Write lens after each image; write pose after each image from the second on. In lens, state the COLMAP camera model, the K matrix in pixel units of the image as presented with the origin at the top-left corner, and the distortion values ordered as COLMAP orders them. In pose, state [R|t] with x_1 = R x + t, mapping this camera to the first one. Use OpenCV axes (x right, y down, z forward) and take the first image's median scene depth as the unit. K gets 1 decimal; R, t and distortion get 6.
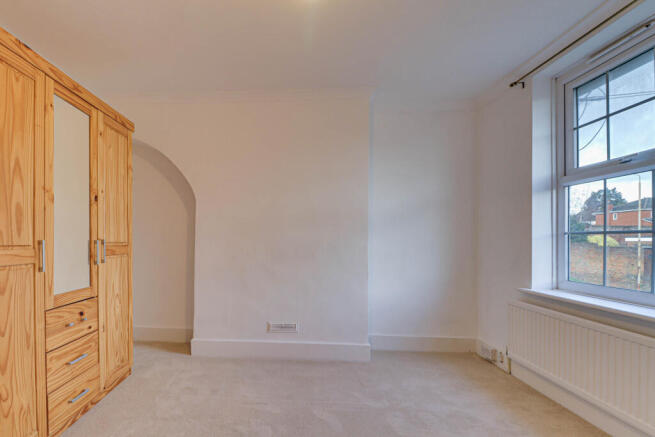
lens RADIAL K [[330.4, 0, 327.4], [0, 330.4, 237.4], [0, 0, 1]] dist [-0.002380, -0.000751]
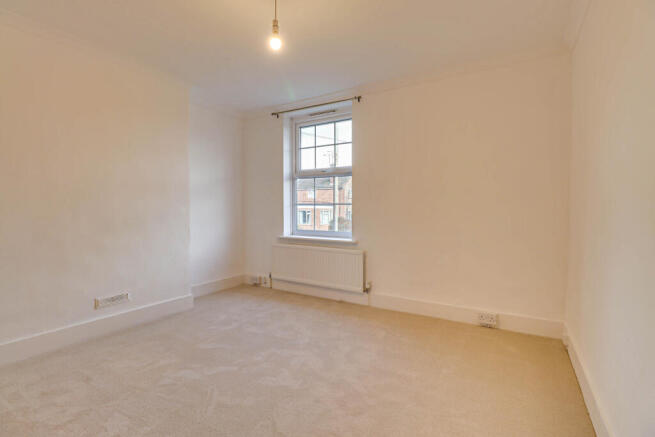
lens RADIAL K [[310.8, 0, 315.4], [0, 310.8, 215.4], [0, 0, 1]] dist [-0.000201, -0.010958]
pose [[0.468298, -0.024036, 0.883244, -0.733639], [-0.001419, 0.999608, 0.027955, 0.001742], [-0.883570, -0.014344, 0.468080, 0.073206]]
